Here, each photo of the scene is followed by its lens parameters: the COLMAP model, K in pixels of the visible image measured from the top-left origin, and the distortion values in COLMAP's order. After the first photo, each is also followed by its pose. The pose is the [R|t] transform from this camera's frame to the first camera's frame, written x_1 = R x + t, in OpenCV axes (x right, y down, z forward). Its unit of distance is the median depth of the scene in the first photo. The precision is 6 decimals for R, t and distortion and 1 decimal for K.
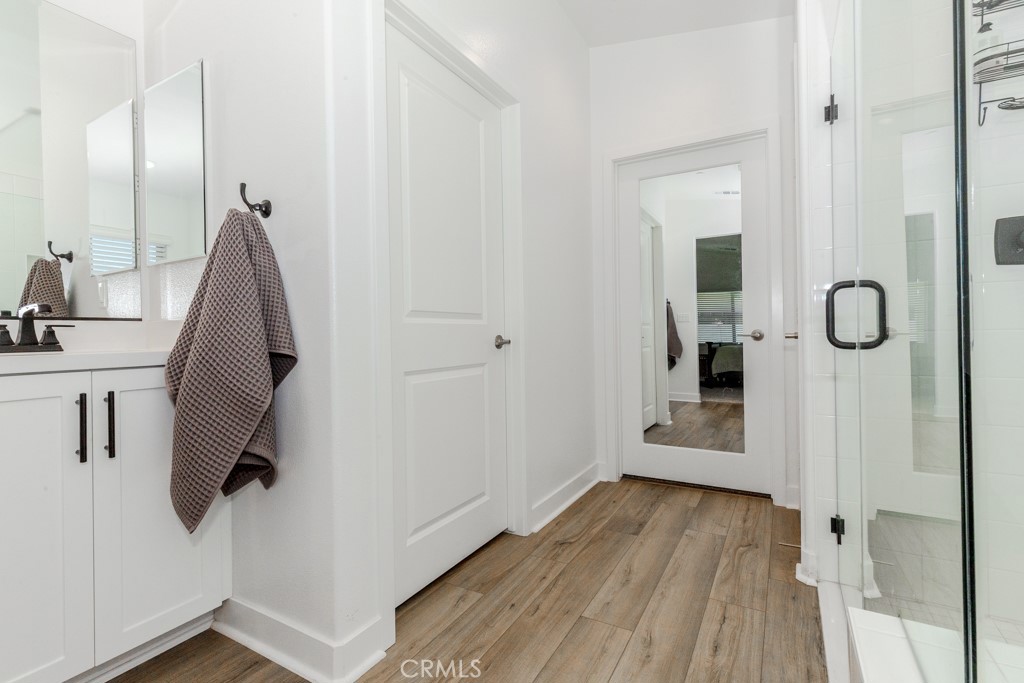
lens RADIAL K [[471.5, 0, 513.8], [0, 471.5, 331.8], [0, 0, 1]] dist [0.005557, -0.000428]
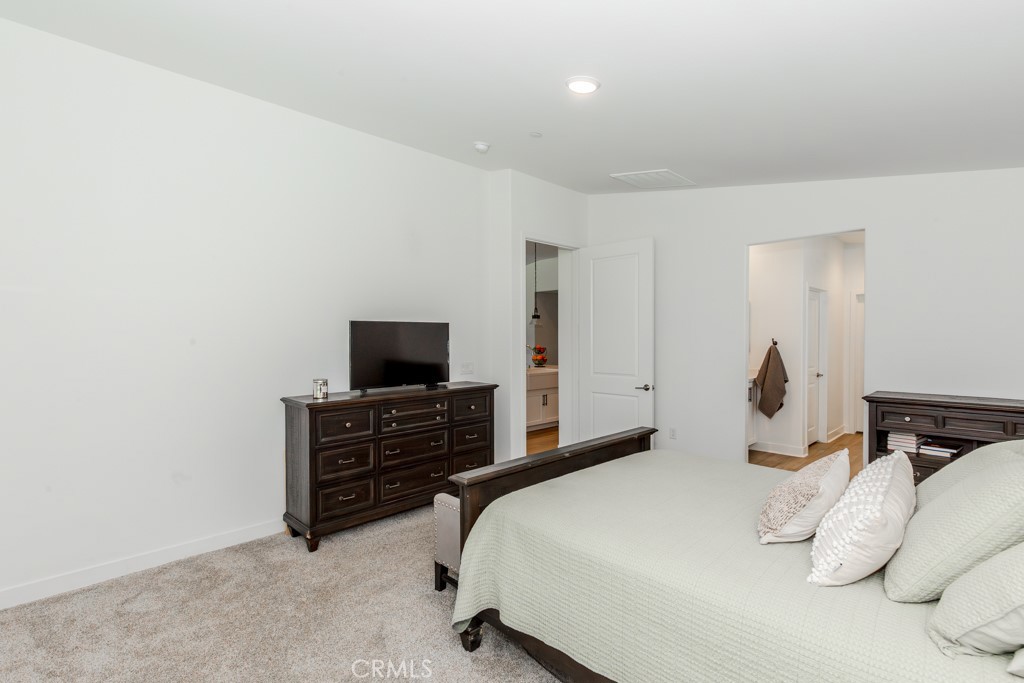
lens RADIAL K [[471.5, 0, 511.8], [0, 471.5, 341.4], [0, 0, 1]] dist [0.005557, -0.000428]
pose [[0.962603, 0.011028, -0.270690, -0.881232], [-0.010718, 0.999939, 0.002620, -0.143258], [0.270702, 0.000379, 0.962663, -1.925256]]
